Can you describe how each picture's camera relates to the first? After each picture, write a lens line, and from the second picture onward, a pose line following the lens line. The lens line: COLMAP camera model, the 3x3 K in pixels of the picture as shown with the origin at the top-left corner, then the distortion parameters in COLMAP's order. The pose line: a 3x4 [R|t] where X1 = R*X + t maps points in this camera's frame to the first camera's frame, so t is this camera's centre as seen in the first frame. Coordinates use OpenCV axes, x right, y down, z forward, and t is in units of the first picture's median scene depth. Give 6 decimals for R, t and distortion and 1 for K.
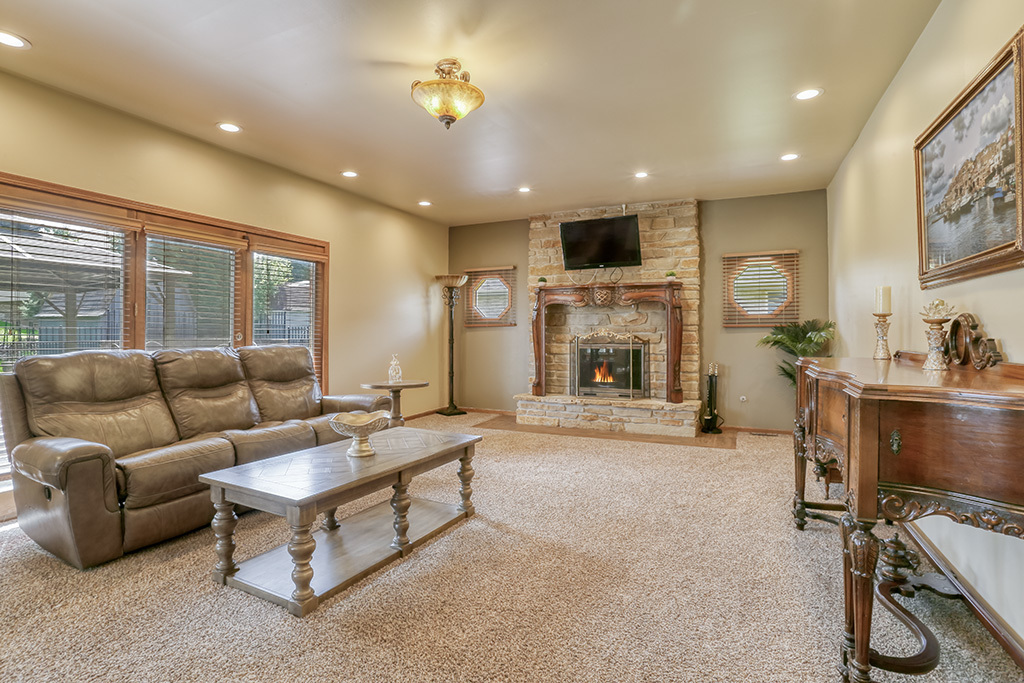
lens RADIAL K [[500.7, 0, 512.6], [0, 500.7, 334.4], [0, 0, 1]] dist [-0.031050, 0.007459]
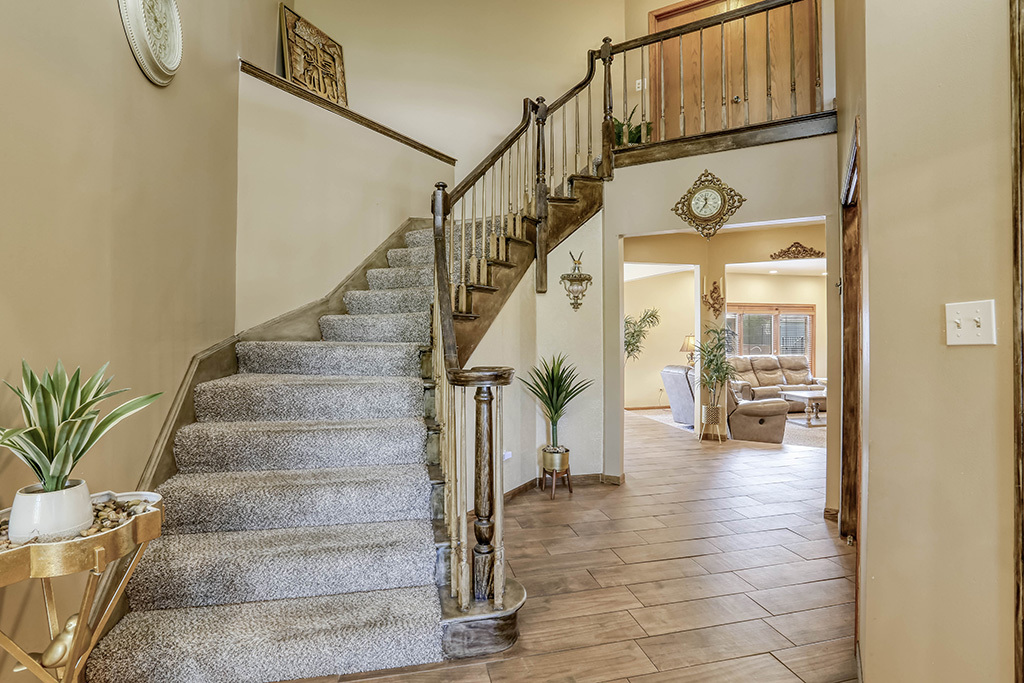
lens RADIAL K [[500.7, 0, 508.3], [0, 500.7, 344.1], [0, 0, 1]] dist [-0.031050, 0.007459]
pose [[0.625214, 0.010412, -0.780384, 0.616487], [0.004157, 0.999852, 0.016671, -0.088038], [0.780442, -0.013667, 0.625078, -1.798034]]
